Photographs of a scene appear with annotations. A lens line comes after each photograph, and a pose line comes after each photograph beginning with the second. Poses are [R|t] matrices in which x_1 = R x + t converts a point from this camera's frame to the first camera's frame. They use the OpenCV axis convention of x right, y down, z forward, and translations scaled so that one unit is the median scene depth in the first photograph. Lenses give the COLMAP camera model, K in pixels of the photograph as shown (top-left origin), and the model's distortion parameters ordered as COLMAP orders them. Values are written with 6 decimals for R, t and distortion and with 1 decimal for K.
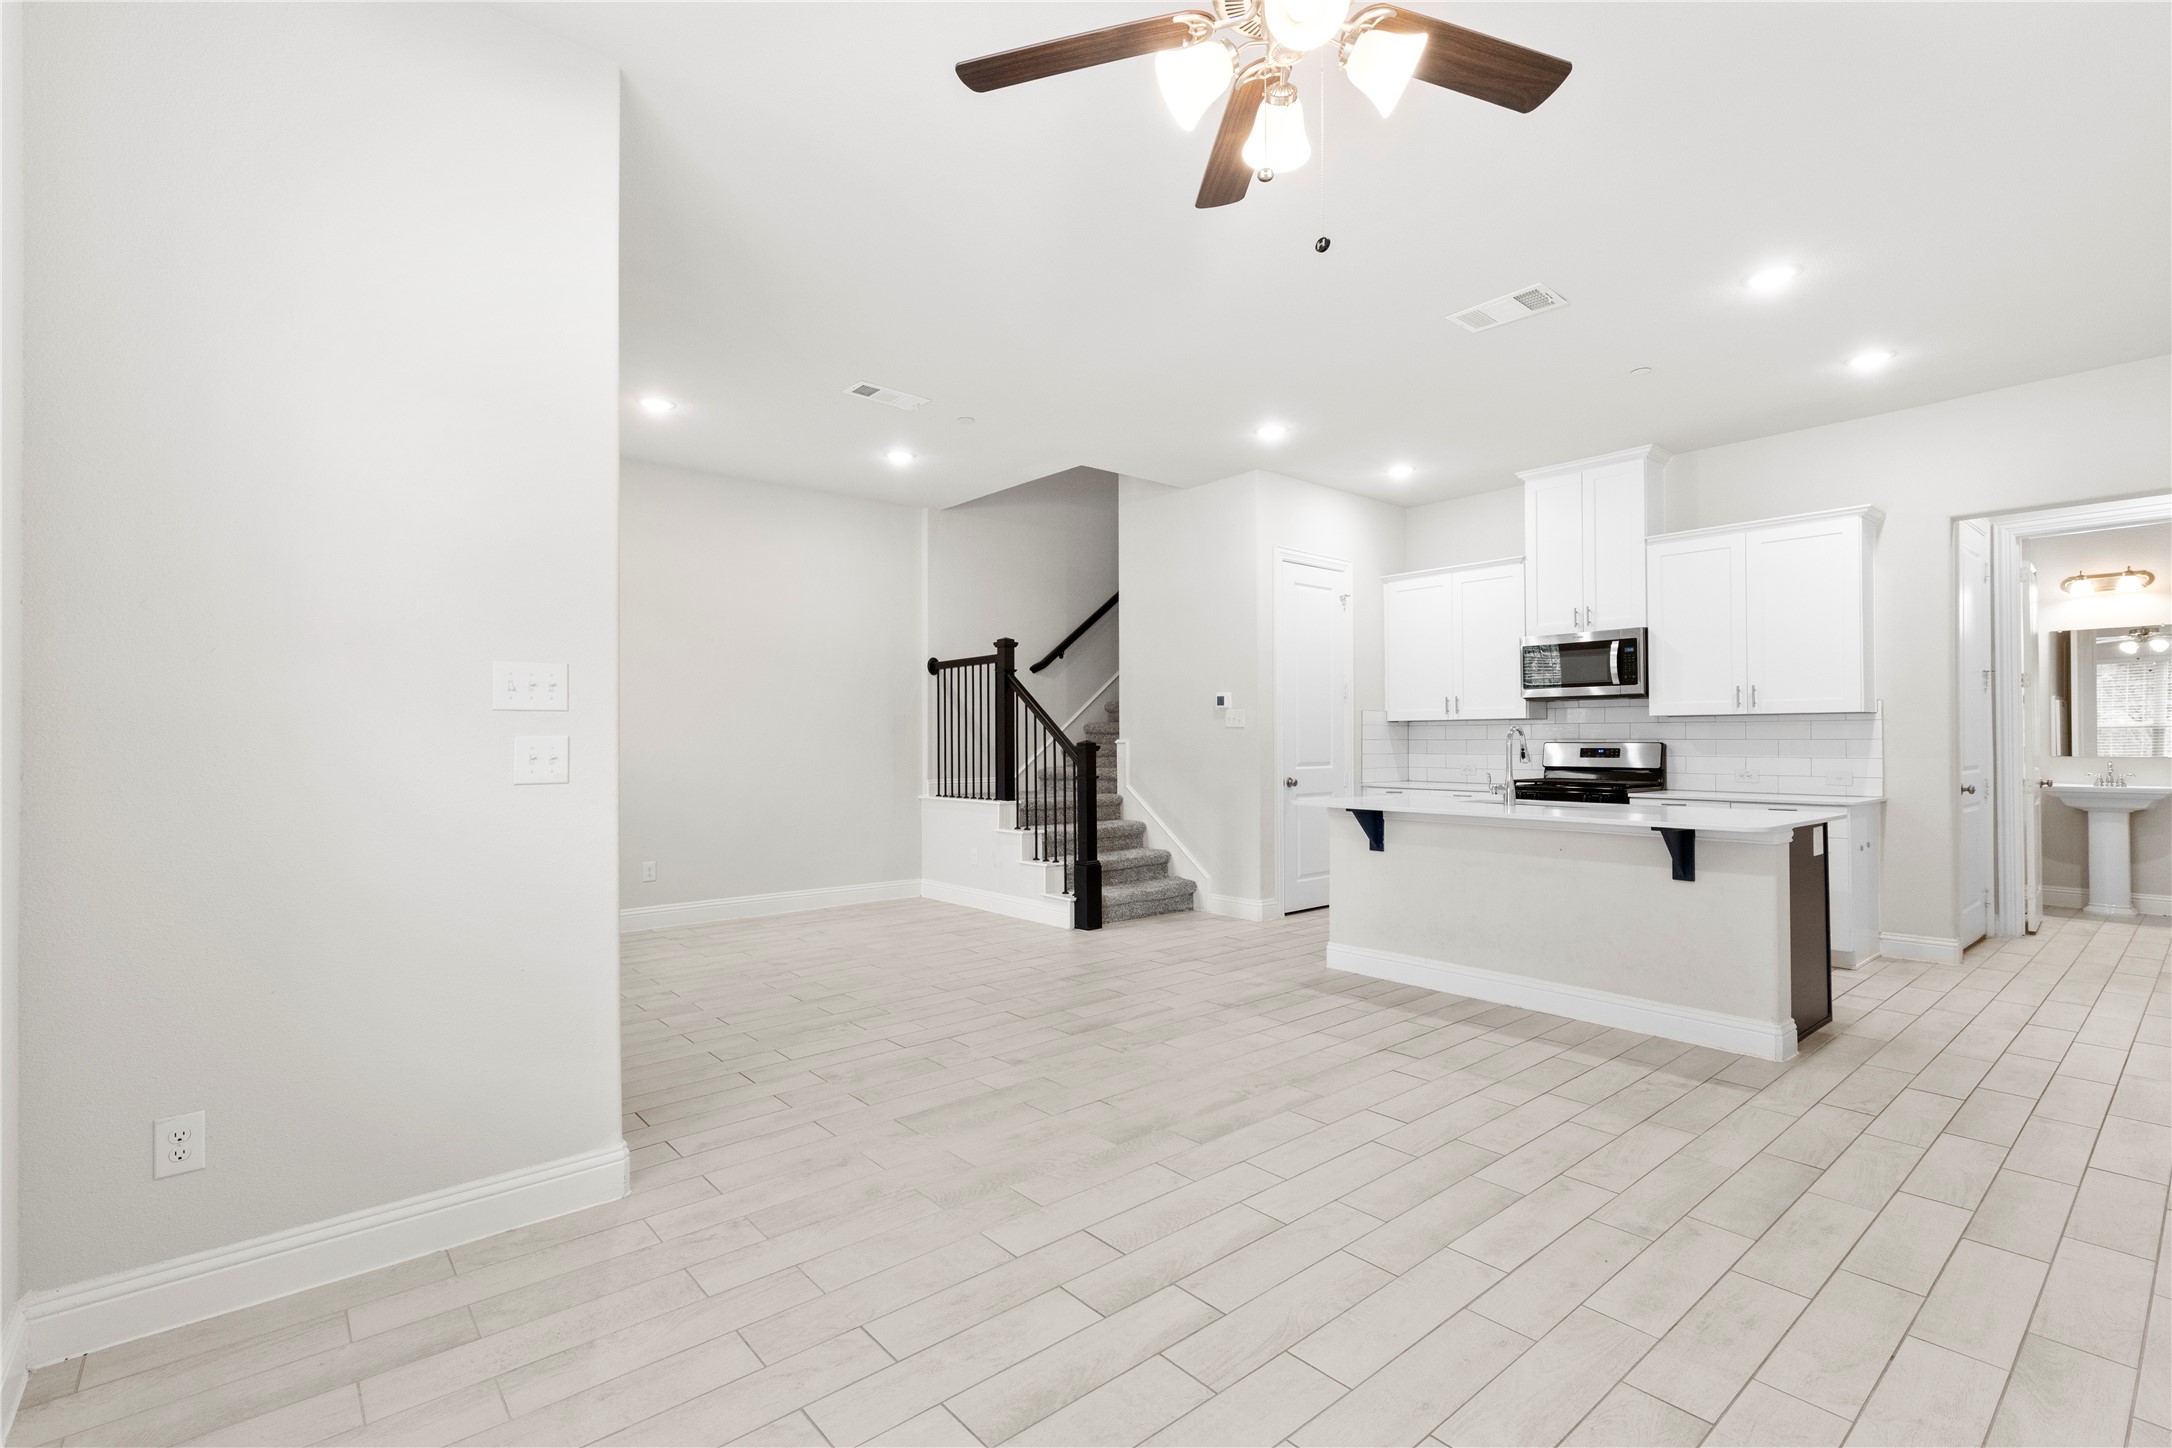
lens RADIAL K [[984.8, 0, 1078.3], [0, 984.8, 731.4], [0, 0, 1]] dist [0.002014, 0.000396]
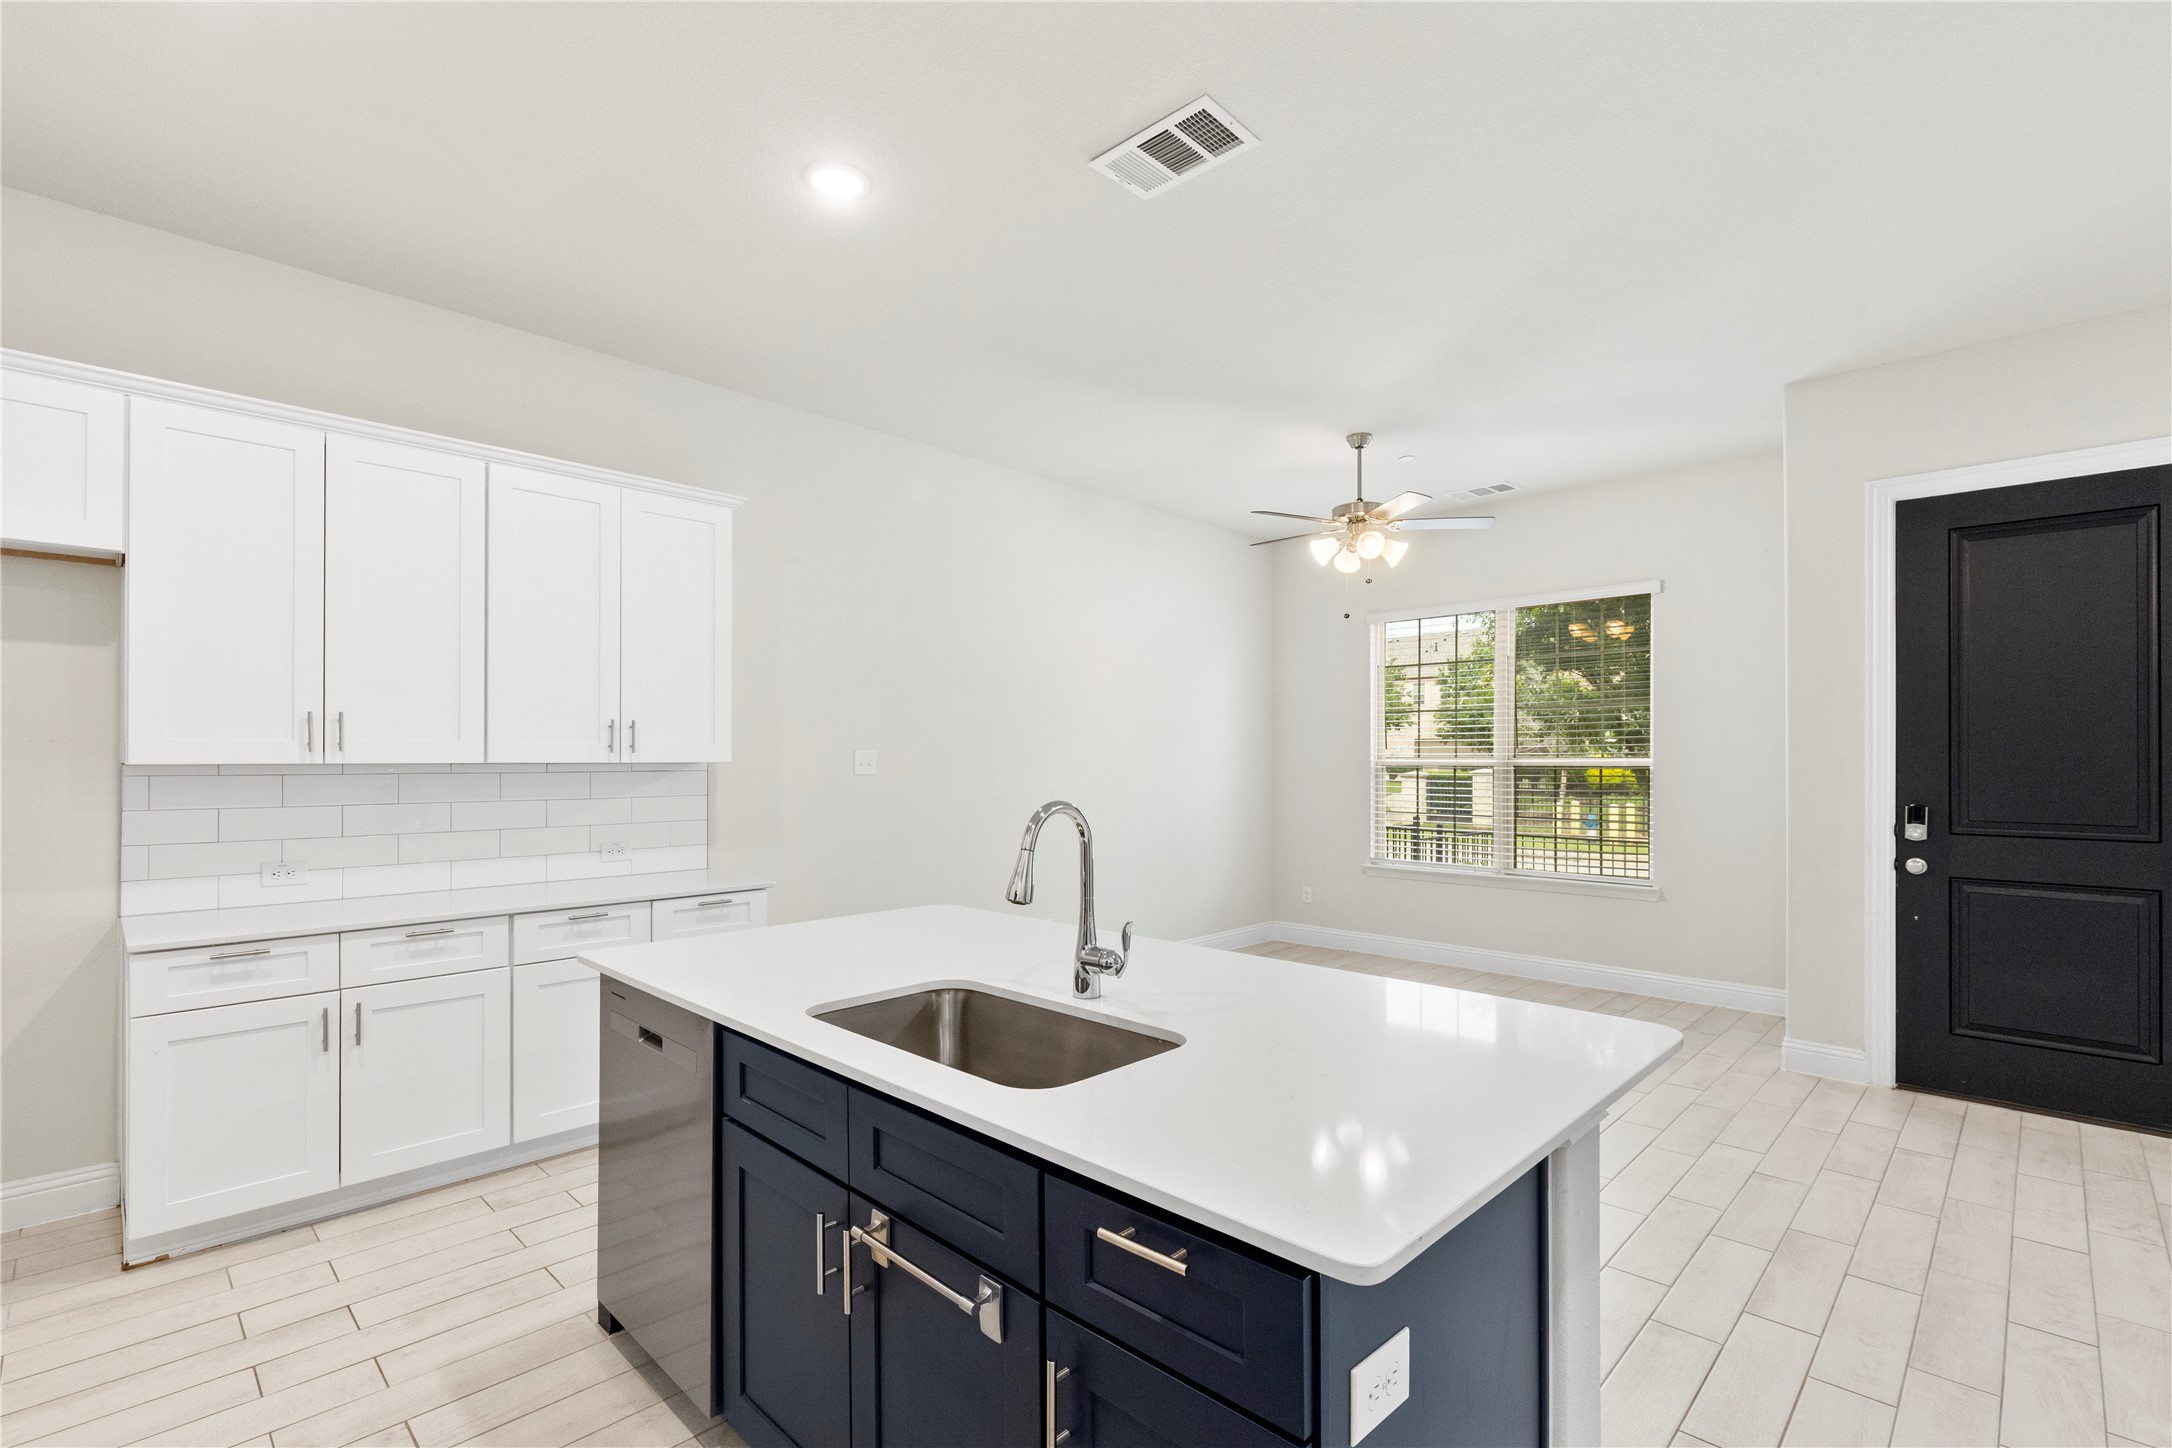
lens RADIAL K [[984.8, 0, 1083.8], [0, 984.8, 752.4], [0, 0, 1]] dist [0.002014, 0.000396]
pose [[-0.995739, 0.001400, -0.092208, 0.356299], [0.002968, 0.999853, -0.016864, -0.014587], [0.092171, -0.017066, -0.995597, 1.054499]]
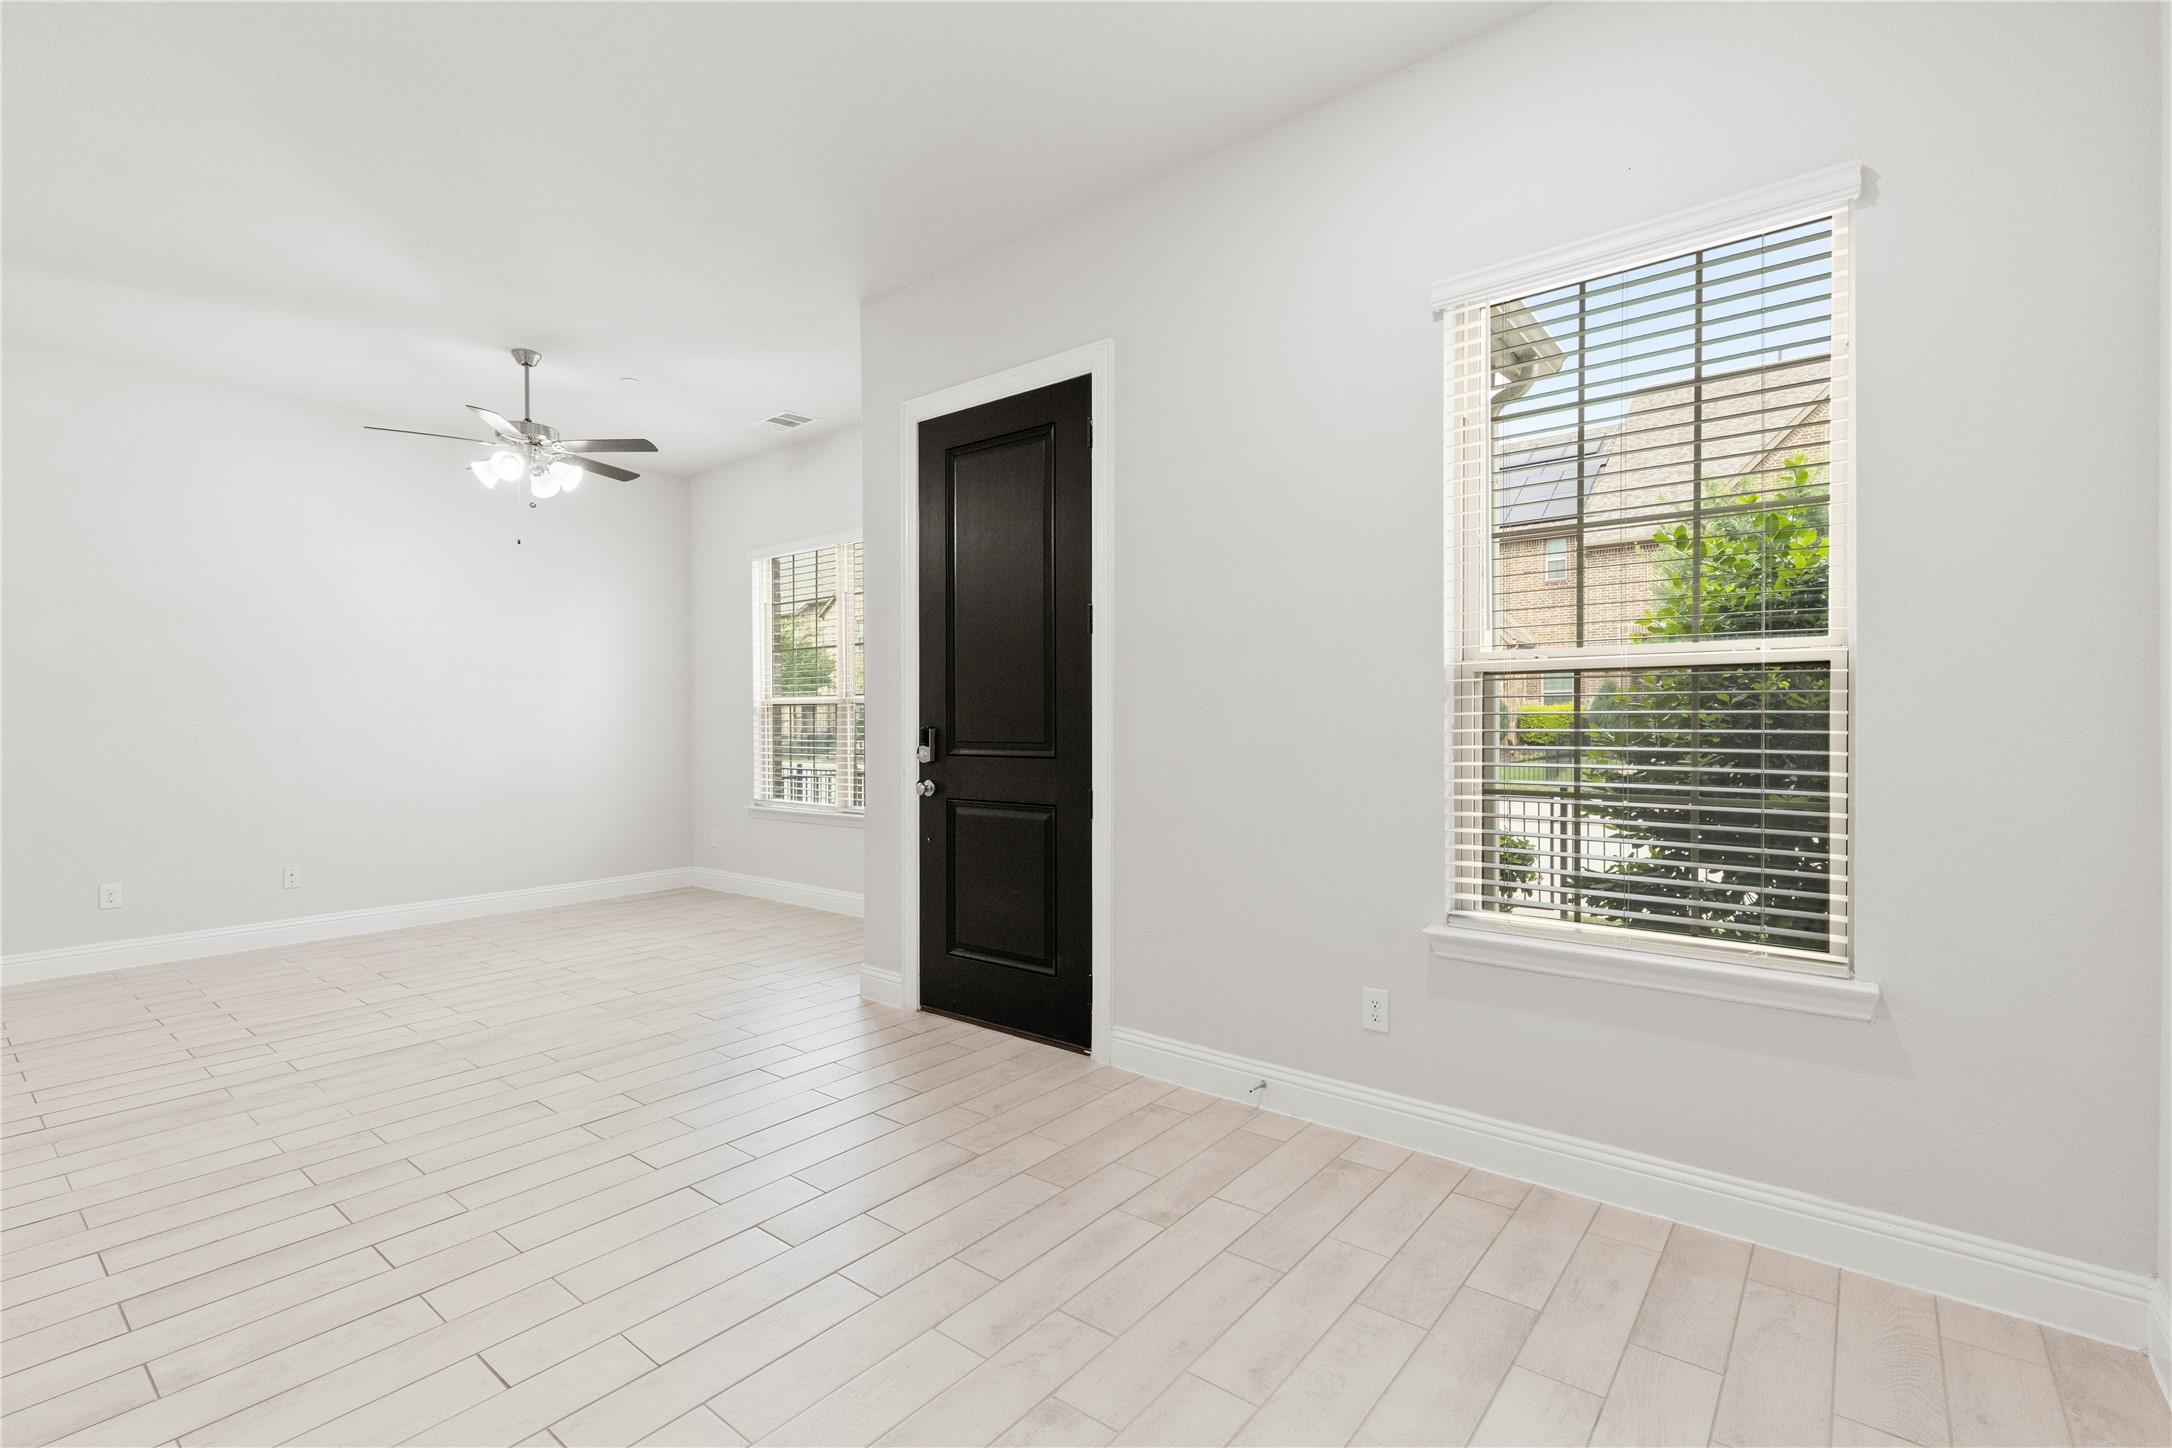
lens RADIAL K [[973.3, 0, 1076.0], [0, 973.3, 728.4], [0, 0, 1]] dist [0.005314, -0.000539]
pose [[-0.983318, 0.012643, -0.181455, -0.215602], [0.012811, 0.999918, 0.000246, 0.012029], [0.181443, -0.002082, -0.983399, 1.103866]]
